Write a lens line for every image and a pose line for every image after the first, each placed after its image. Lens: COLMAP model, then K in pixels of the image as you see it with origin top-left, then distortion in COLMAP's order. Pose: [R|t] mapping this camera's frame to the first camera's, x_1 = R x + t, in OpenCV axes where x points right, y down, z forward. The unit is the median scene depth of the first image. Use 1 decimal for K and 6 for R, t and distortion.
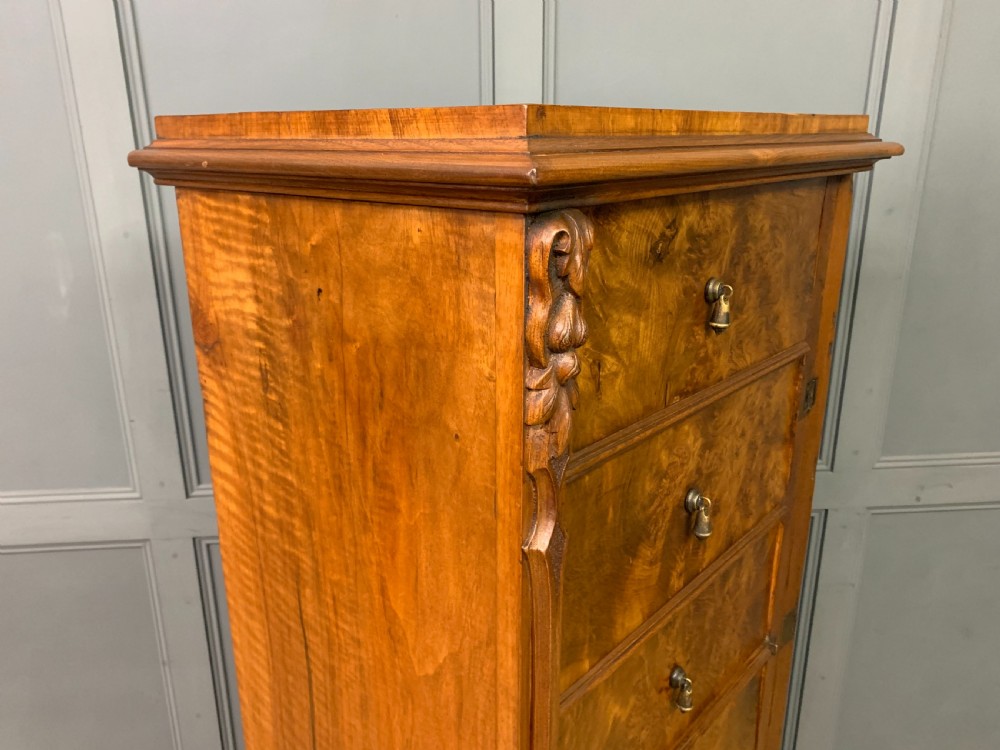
lens RADIAL K [[765.8, 0, 485.1], [0, 765.8, 373.3], [0, 0, 1]] dist [0.063492, -0.065198]
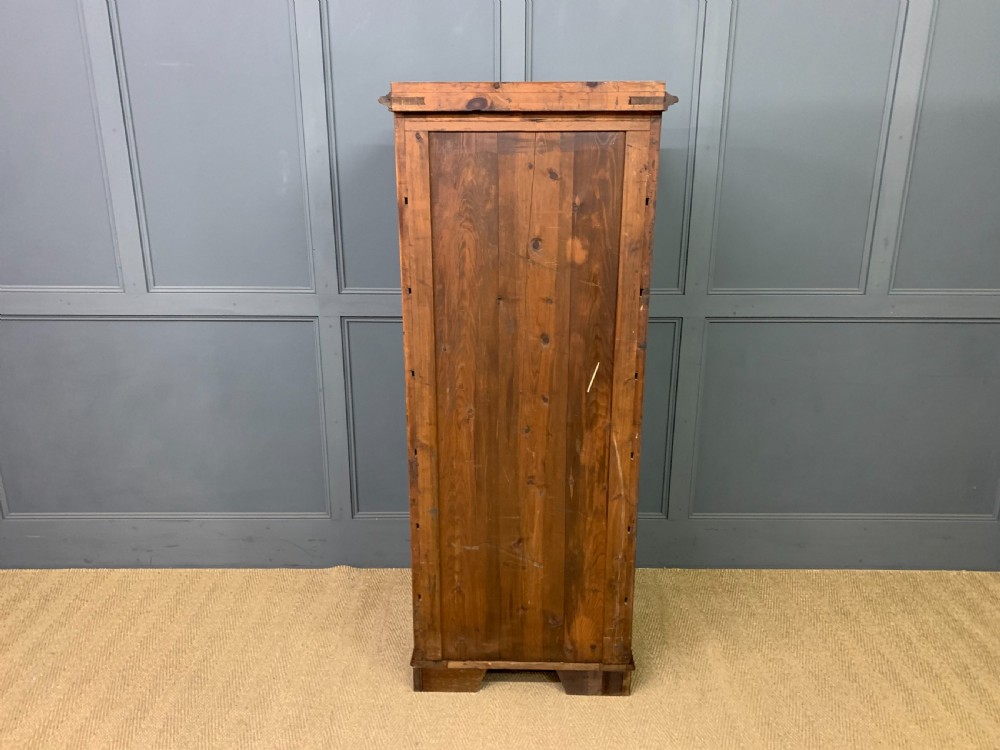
lens RADIAL K [[765.8, 0, 498.7], [0, 765.8, 376.4], [0, 0, 1]] dist [0.063492, -0.065198]
pose [[0.997511, 0.034602, -0.061434, 0.270119], [-0.034677, 0.999399, -0.000144, 0.701999], [0.061392, 0.002274, 0.998111, -1.756611]]
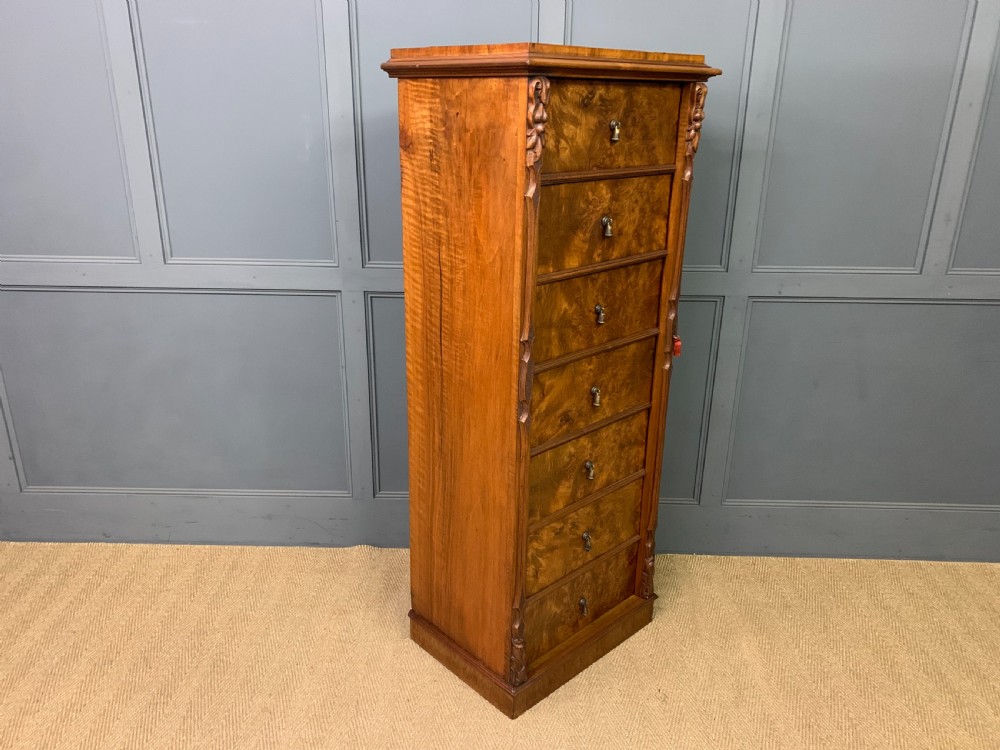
lens RADIAL K [[765.8, 0, 486.0], [0, 765.8, 376.2], [0, 0, 1]] dist [0.063492, -0.065198]
pose [[0.995098, 0.051618, -0.084352, 0.149110], [-0.047307, 0.997509, 0.052332, 0.614172], [0.086843, -0.048085, 0.995061, -1.602487]]
